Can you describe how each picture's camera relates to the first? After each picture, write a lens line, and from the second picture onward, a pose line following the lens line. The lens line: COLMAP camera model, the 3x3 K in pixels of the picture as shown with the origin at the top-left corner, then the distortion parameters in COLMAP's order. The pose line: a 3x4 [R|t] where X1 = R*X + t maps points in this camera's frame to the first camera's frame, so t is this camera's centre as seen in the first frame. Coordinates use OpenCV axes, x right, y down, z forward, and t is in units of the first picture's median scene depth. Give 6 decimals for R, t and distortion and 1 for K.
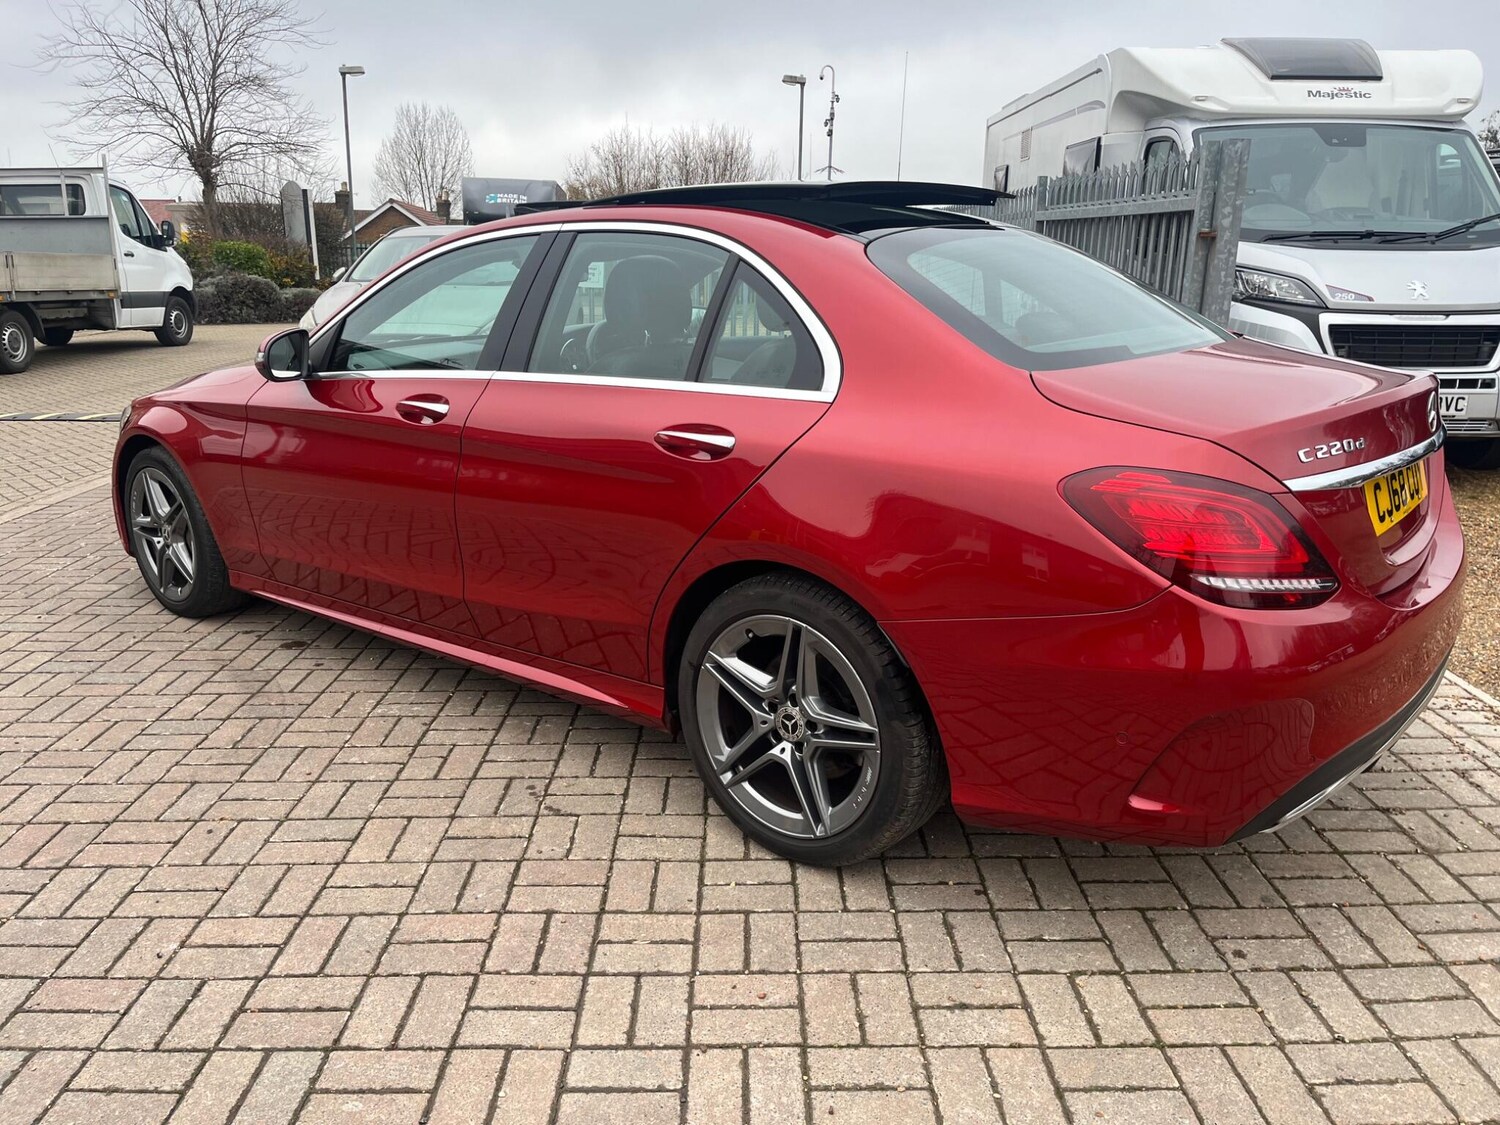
lens RADIAL K [[1132.4, 0, 740.7], [0, 1132.4, 560.3], [0, 0, 1]] dist [0.087025, -0.122135]
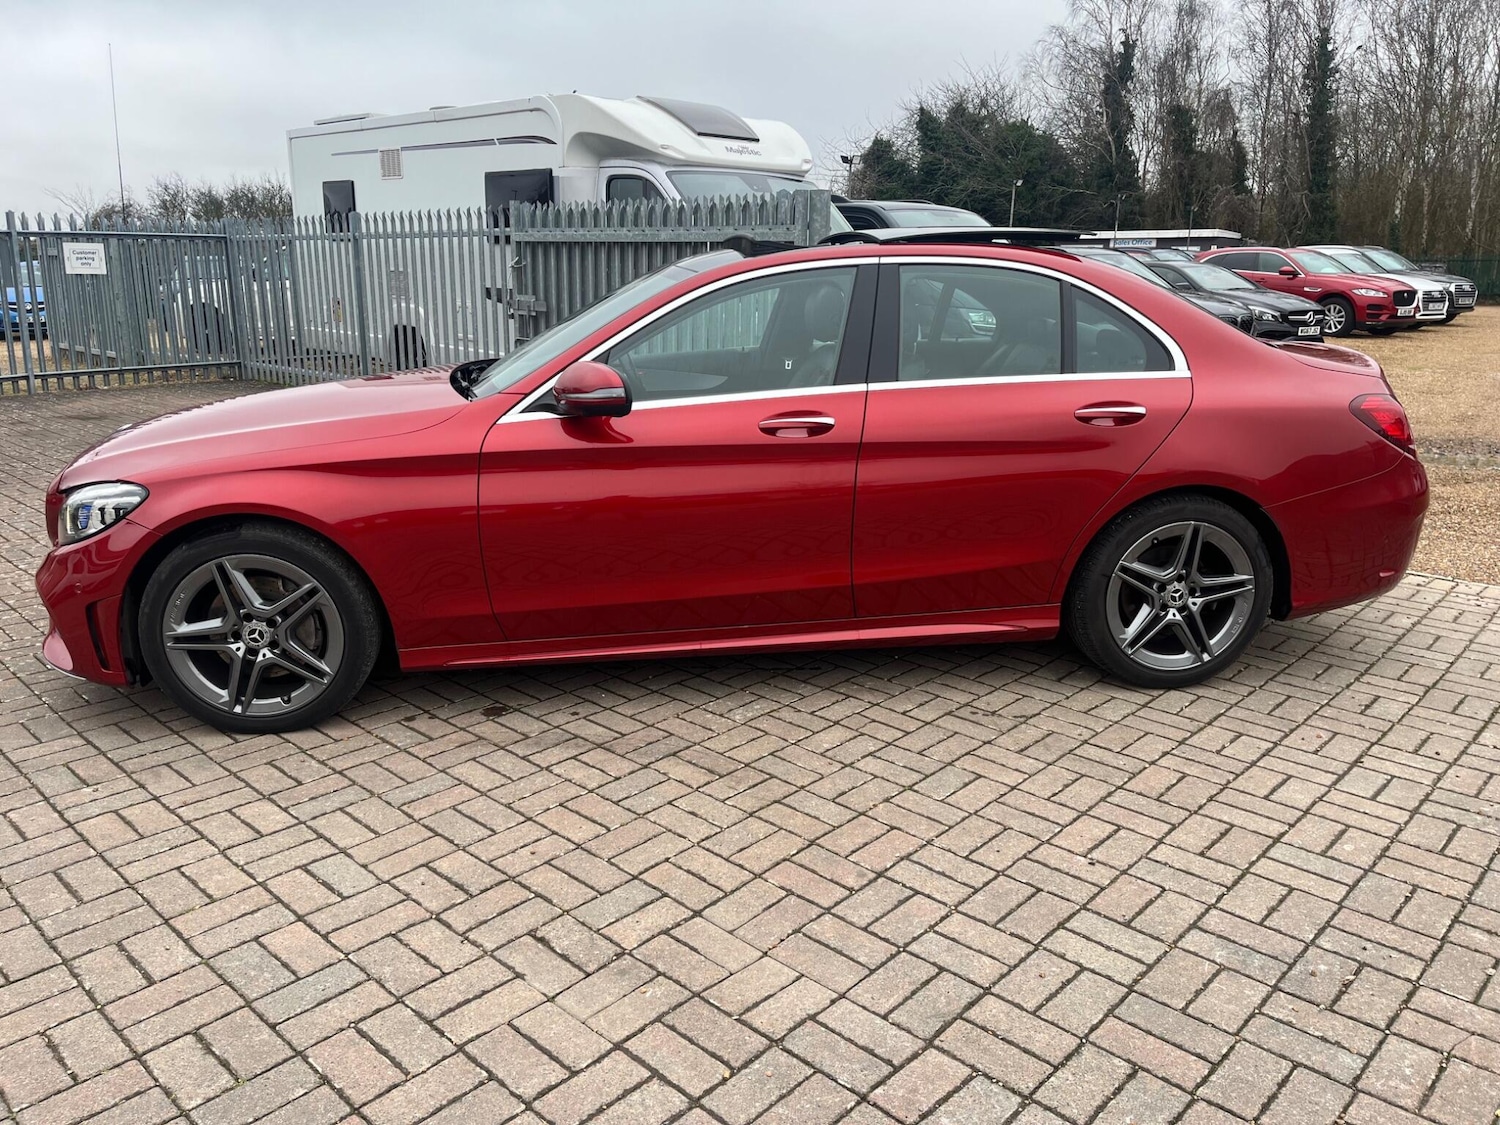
lens RADIAL K [[1132.4, 0, 740.7], [0, 1132.4, 560.3], [0, 0, 1]] dist [0.087025, -0.122135]
pose [[0.686641, -0.181538, 0.703966, -1.358160], [0.187169, 0.979822, 0.070112, -0.110215], [-0.702489, 0.083619, 0.706765, 0.329702]]
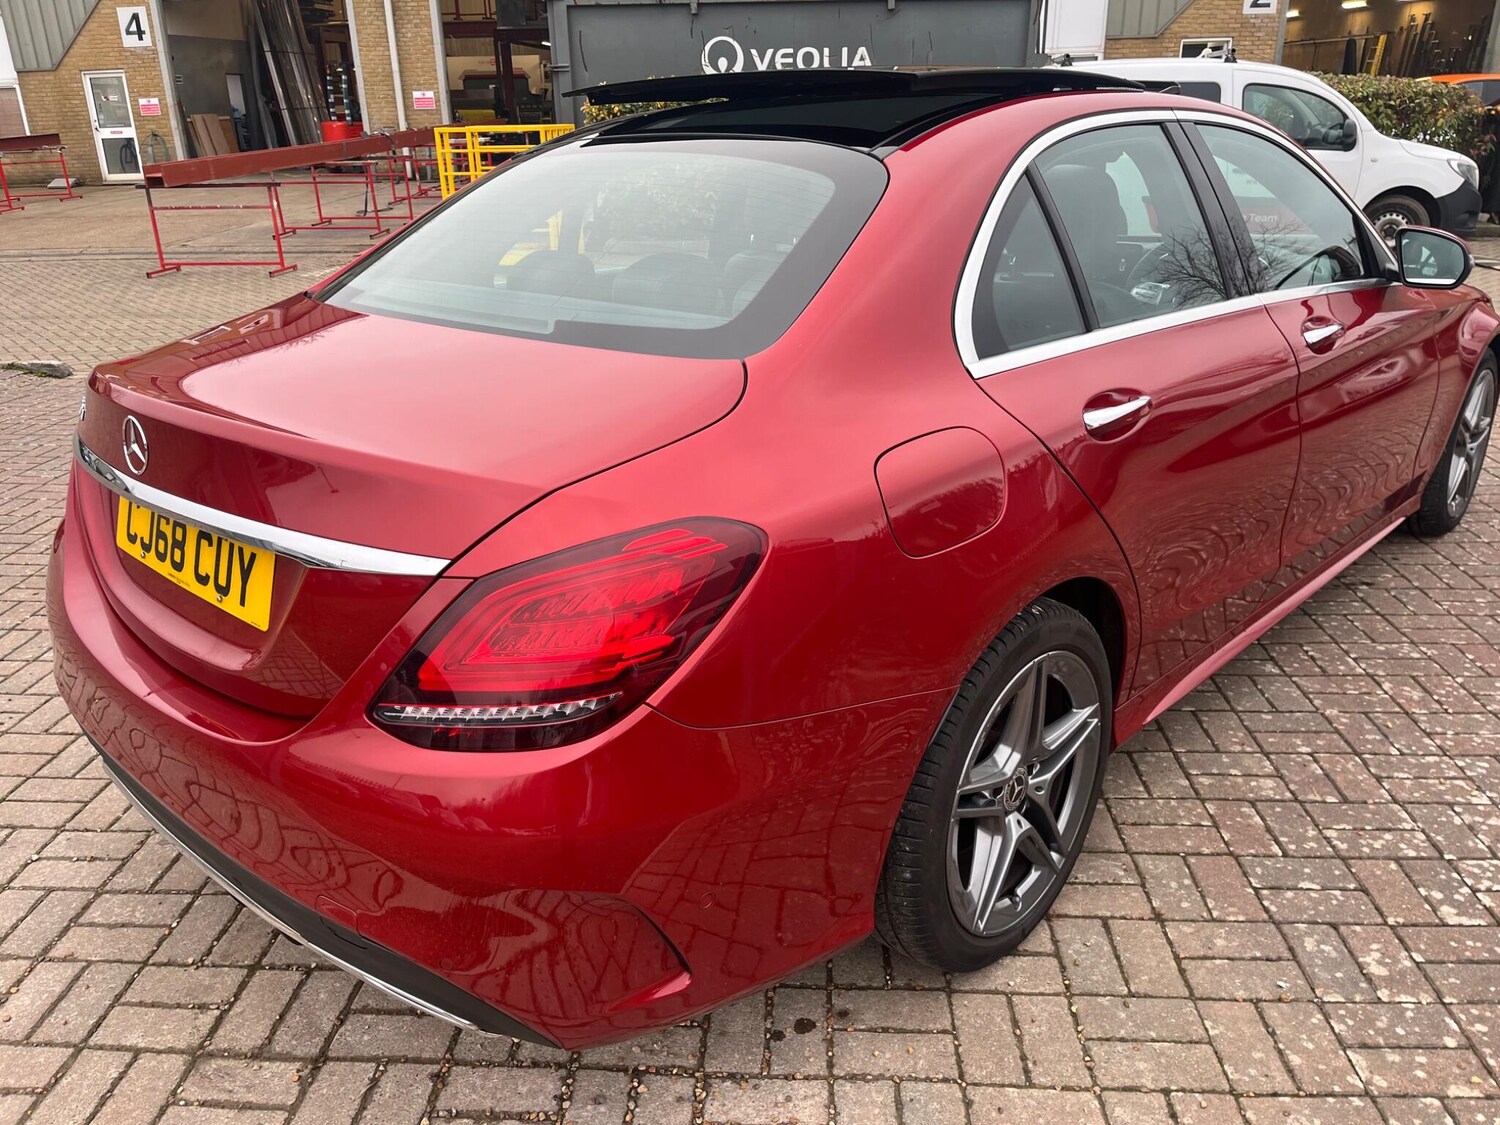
lens RADIAL K [[1148.7, 0, 743.4], [0, 1148.7, 581.4], [0, 0, 1]] dist [0.106386, -0.155009]
pose [[-0.071105, 0.379056, -0.922638, 1.145024], [-0.243319, 0.890445, 0.384582, -0.377386], [0.967337, 0.251841, 0.028917, 1.241715]]
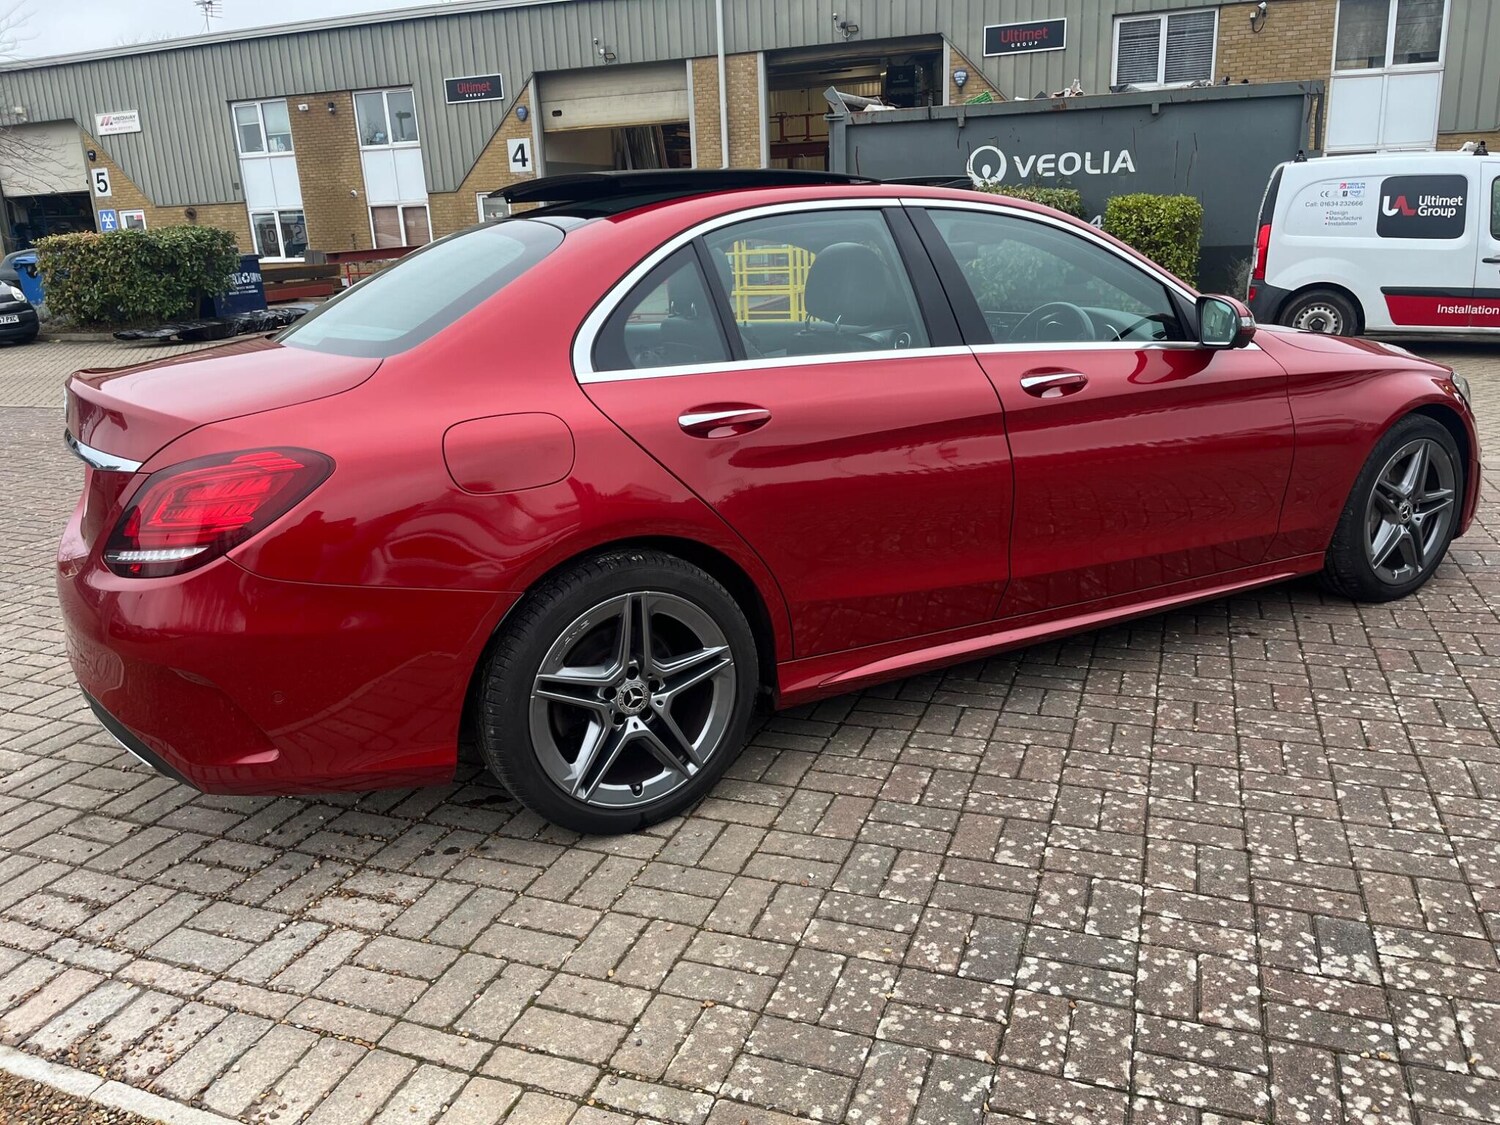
lens RADIAL K [[1152.0, 0, 750.0], [0, 1152.0, 562.5], [0, 0, 1]] dist [0.096947, -0.138930]
pose [[-0.361673, 0.272915, -0.891465, 1.305829], [-0.208779, 0.908202, 0.362741, -0.498537], [0.908628, 0.317313, -0.271493, 1.807547]]
